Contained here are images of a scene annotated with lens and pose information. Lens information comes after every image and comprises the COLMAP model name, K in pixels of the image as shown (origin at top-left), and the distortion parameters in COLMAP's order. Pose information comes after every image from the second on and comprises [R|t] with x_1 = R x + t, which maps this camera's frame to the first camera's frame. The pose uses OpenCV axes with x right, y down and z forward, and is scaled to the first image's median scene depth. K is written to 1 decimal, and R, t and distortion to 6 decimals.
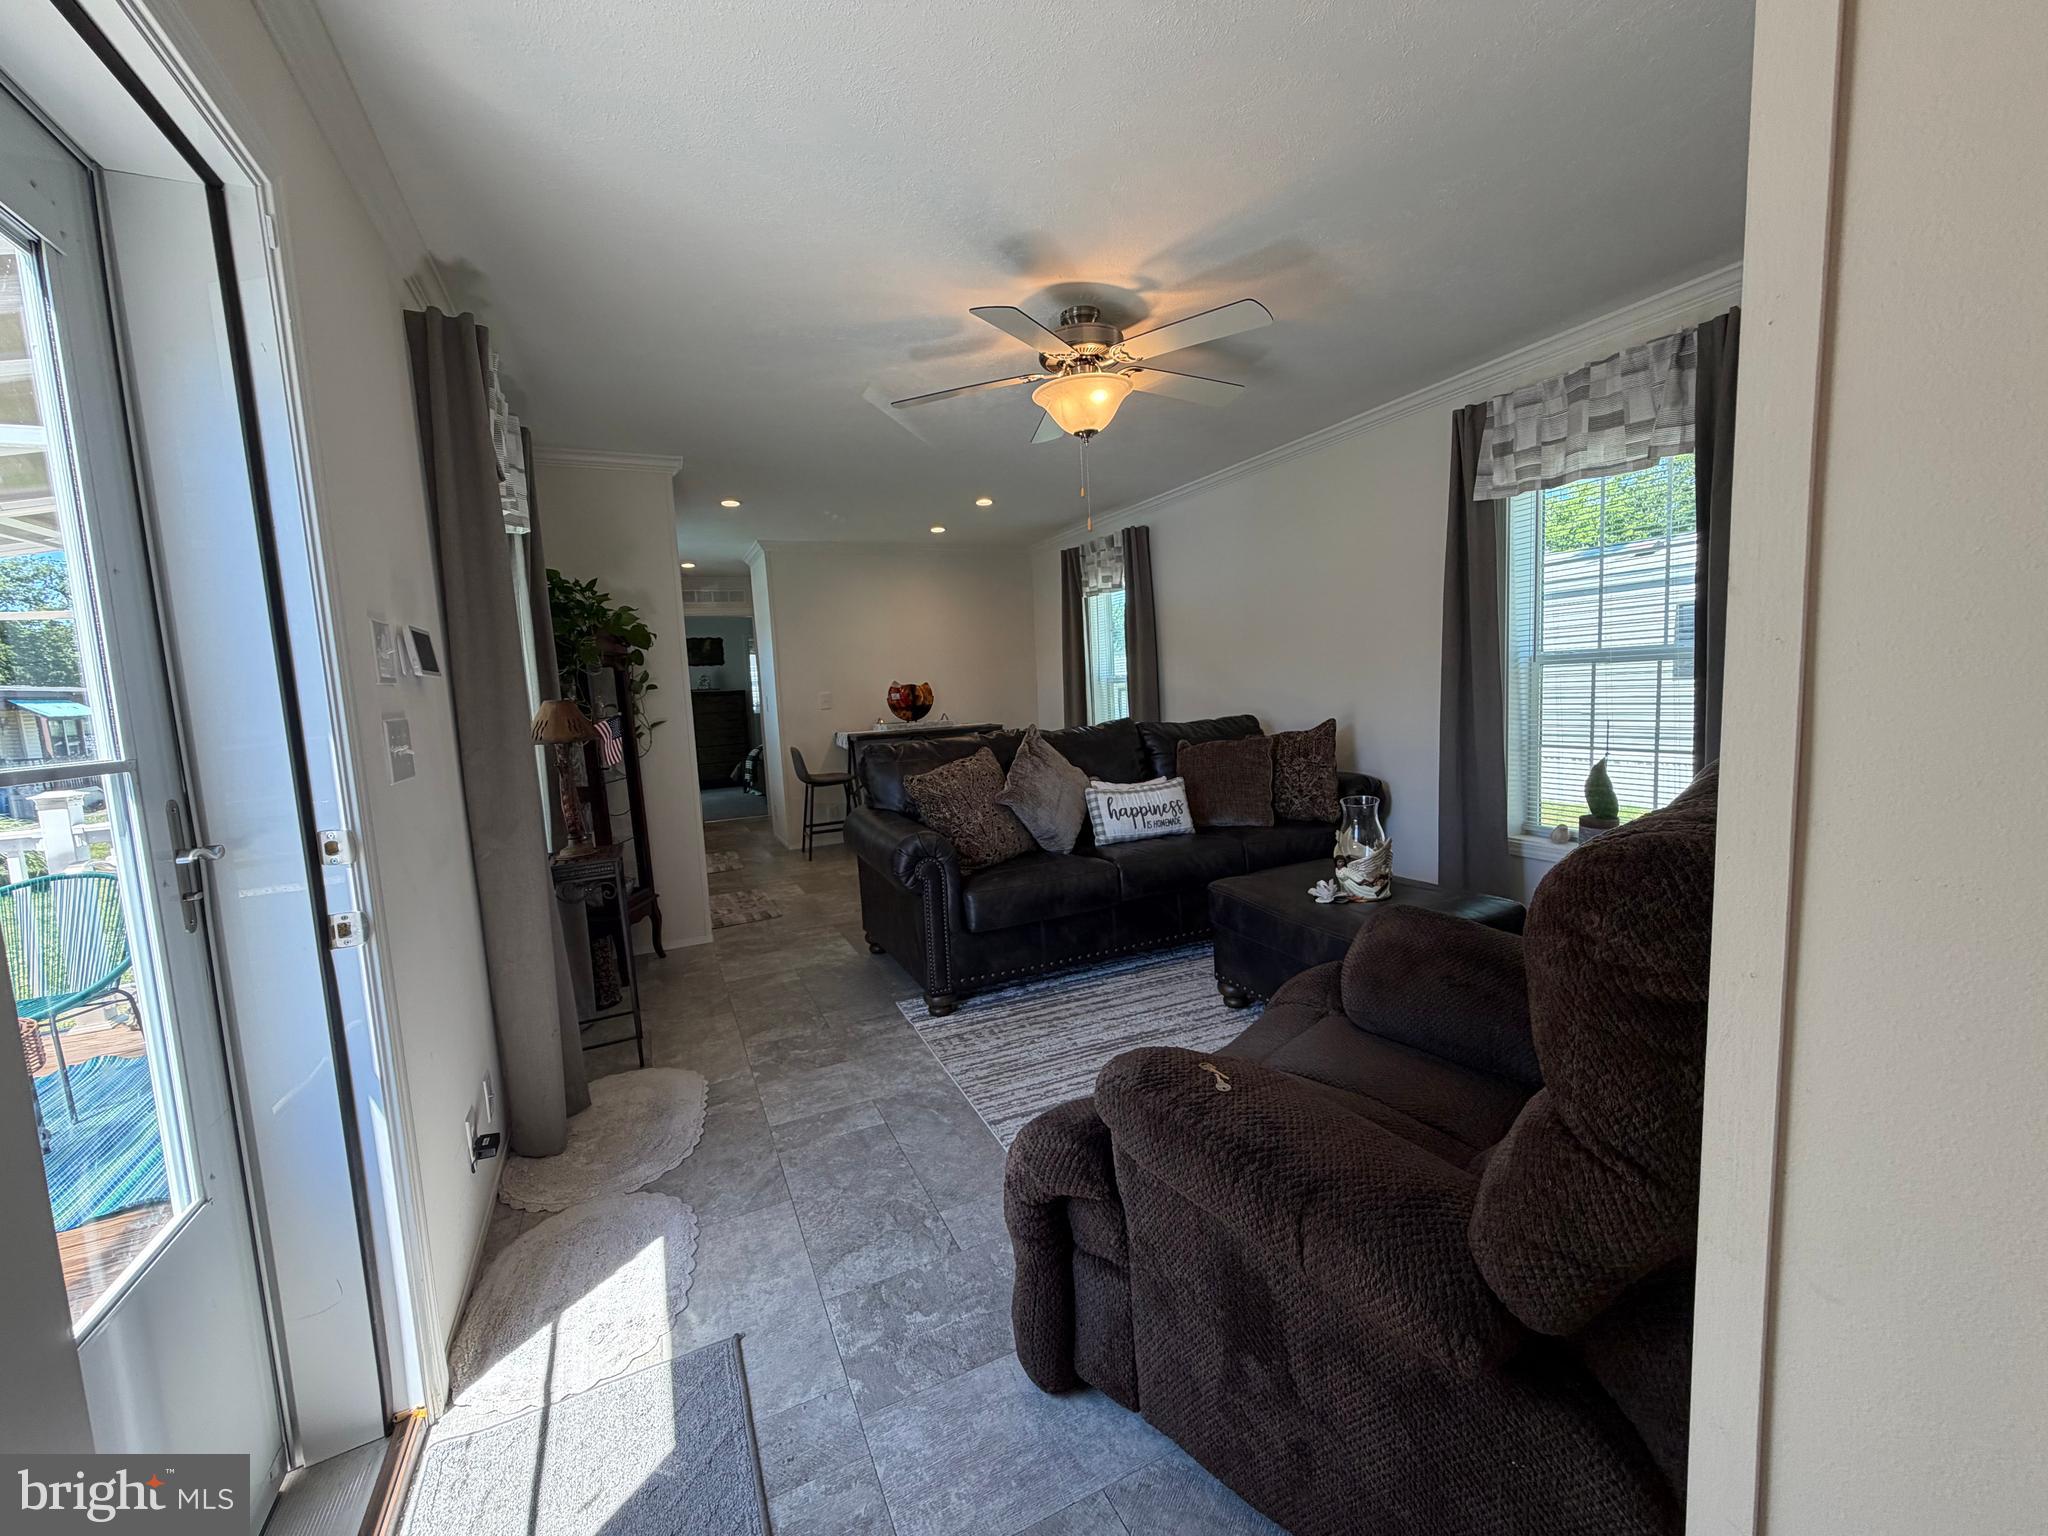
lens RADIAL K [[820.0, 0, 1017.1], [0, 820.0, 778.2], [0, 0, 1]] dist [0.000096, 0.000811]
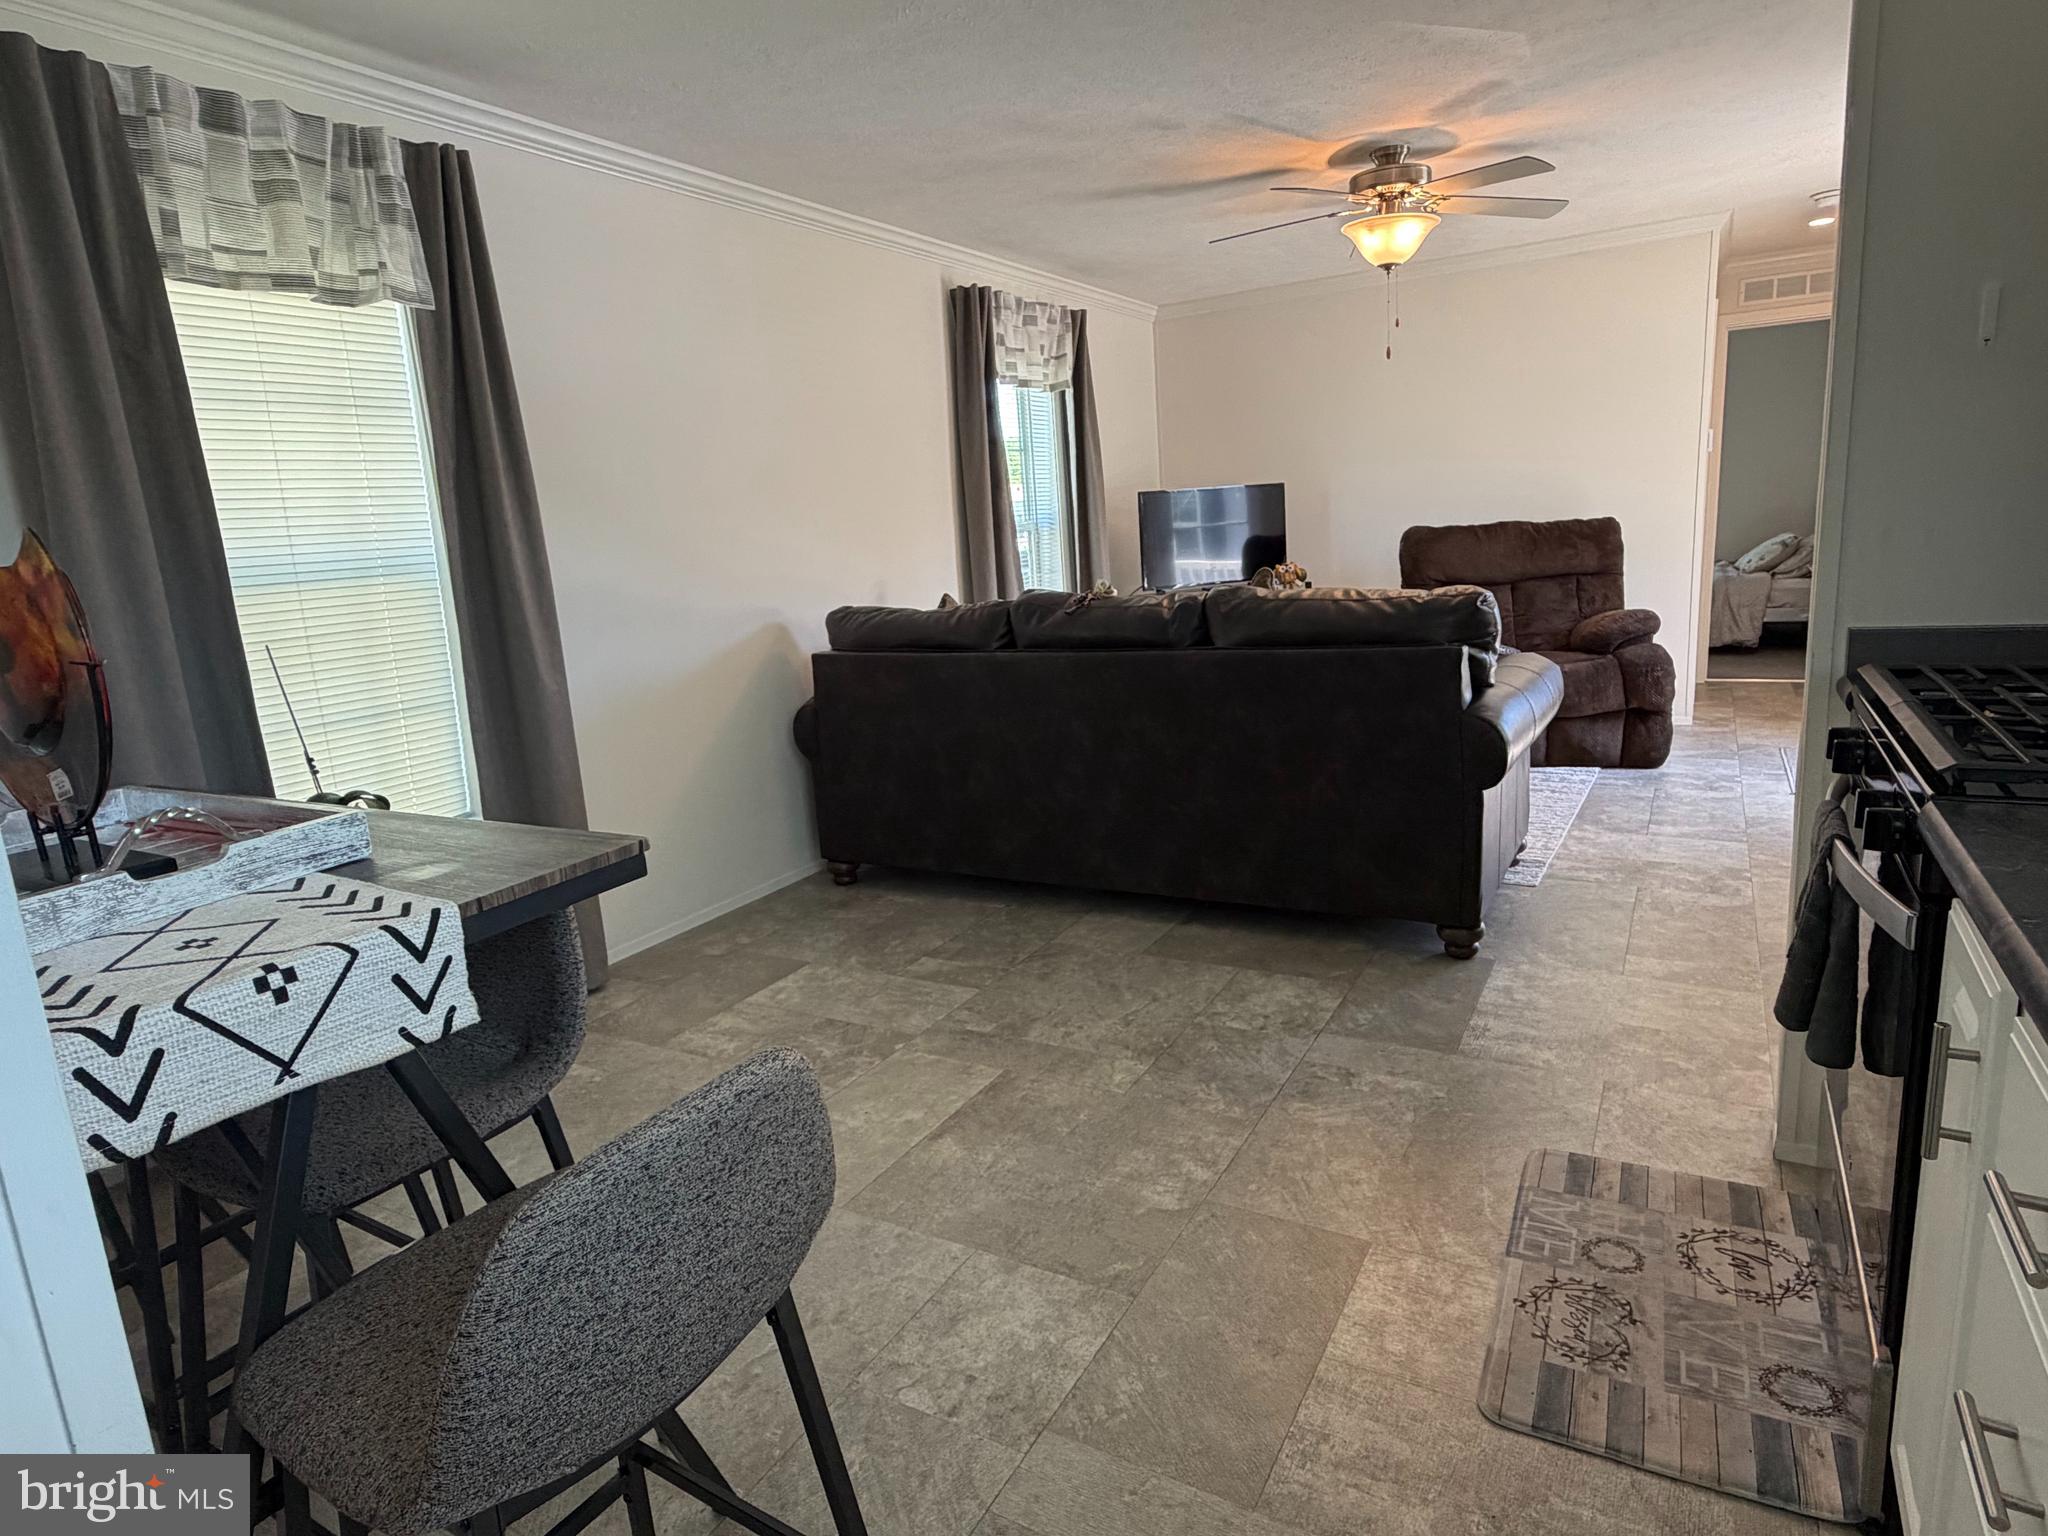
lens RADIAL K [[1148.9, 0, 1023.0], [0, 1148.9, 766.9], [0, 0, 1]] dist [0.004551, 0.001199]
pose [[-0.568907, -0.079798, 0.818522, -0.822178], [0.191799, 0.954962, 0.226408, -0.198721], [-0.799724, 0.285797, -0.527979, 2.087279]]
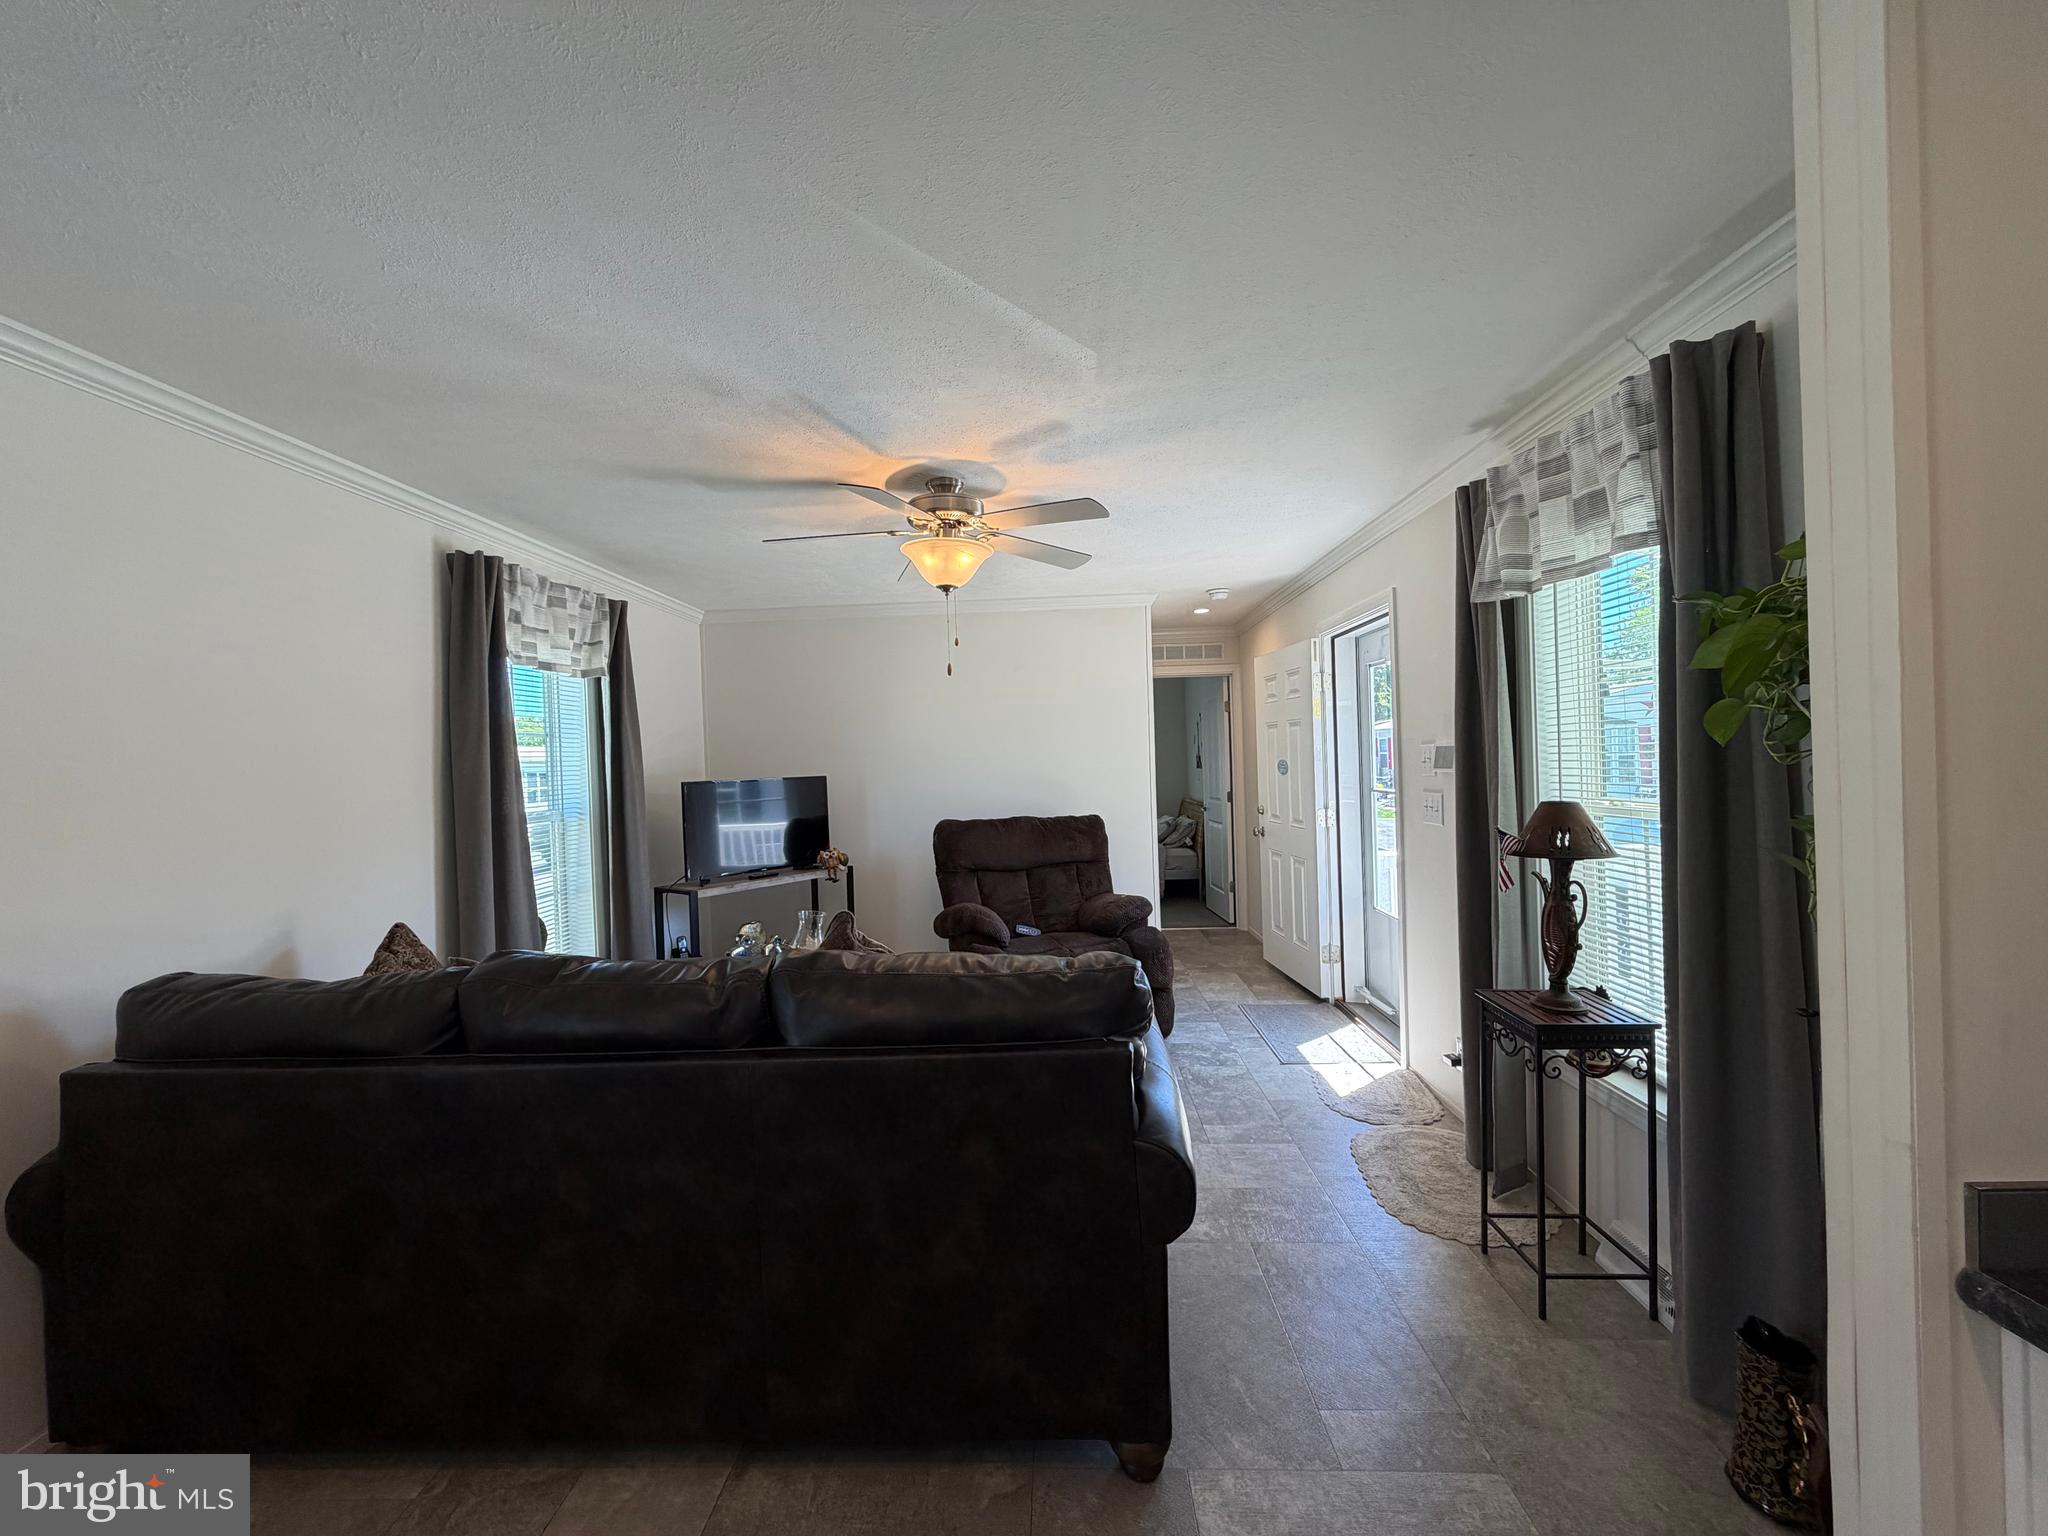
lens RADIAL K [[820.0, 0, 1015.0], [0, 820.0, 768.3], [0, 0, 1]] dist [0.000096, 0.000811]
pose [[-0.883465, 0.077912, 0.461973, -0.424355], [0.132469, 0.987378, 0.086809, -0.233611], [-0.449379, 0.137889, -0.882635, 1.720768]]
